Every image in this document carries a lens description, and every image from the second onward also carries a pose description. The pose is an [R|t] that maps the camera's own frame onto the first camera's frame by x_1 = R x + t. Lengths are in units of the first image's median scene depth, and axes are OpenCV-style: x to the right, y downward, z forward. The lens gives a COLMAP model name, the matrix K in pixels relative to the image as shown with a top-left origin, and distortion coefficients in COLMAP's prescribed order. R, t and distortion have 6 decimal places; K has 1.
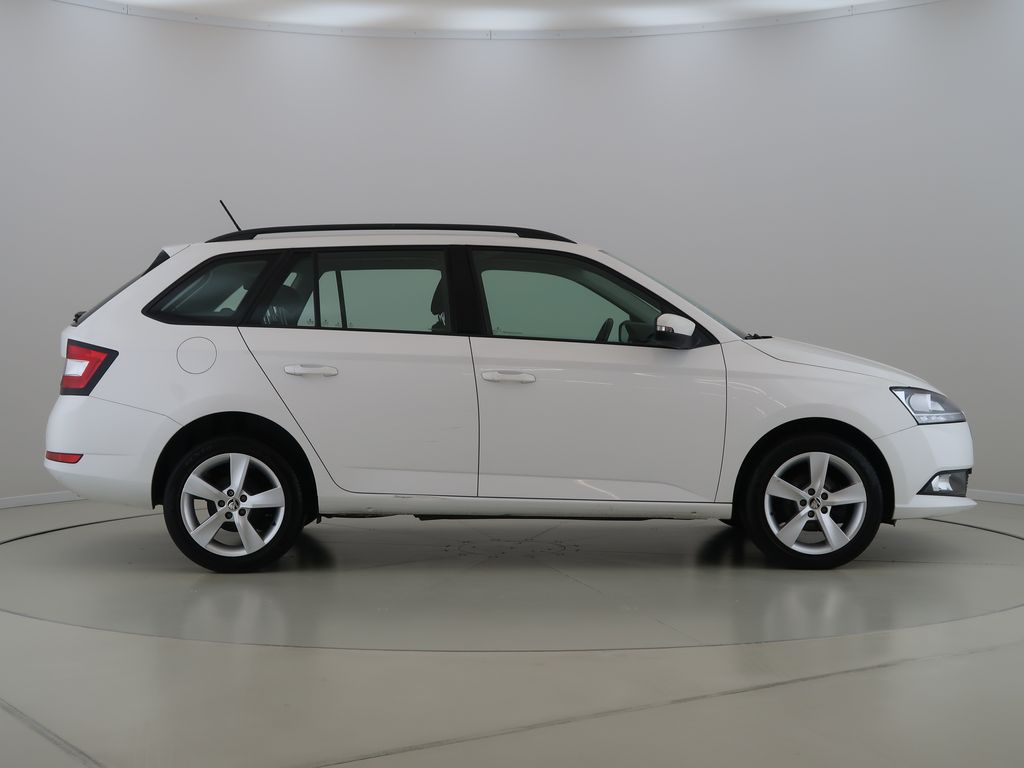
lens RADIAL K [[508.8, 0, 512.0], [0, 508.8, 384.0], [0, 0, 1]] dist [-0.037203, 0.000732]
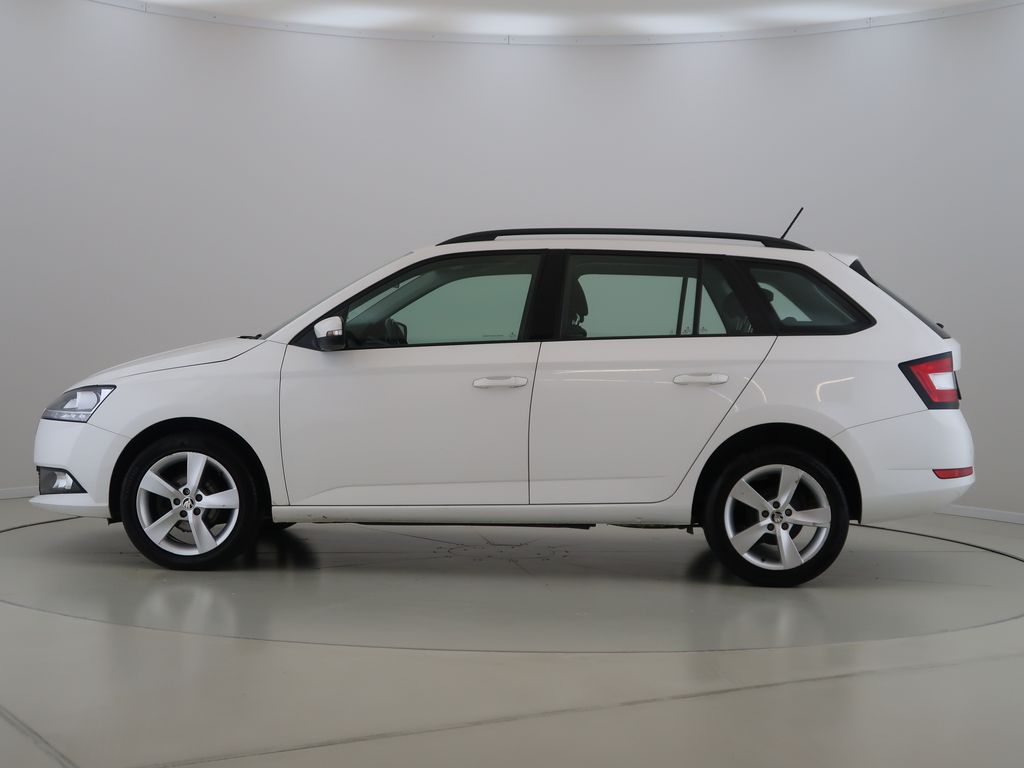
lens RADIAL K [[509.9, 0, 512.0], [0, 509.9, 384.0], [0, 0, 1]] dist [-0.036889, -0.000131]
pose [[0.999811, 0.005988, 0.018478, -0.203858], [-0.005827, 0.999945, -0.008730, -0.001958], [-0.018529, 0.008620, 0.999791, 0.008583]]
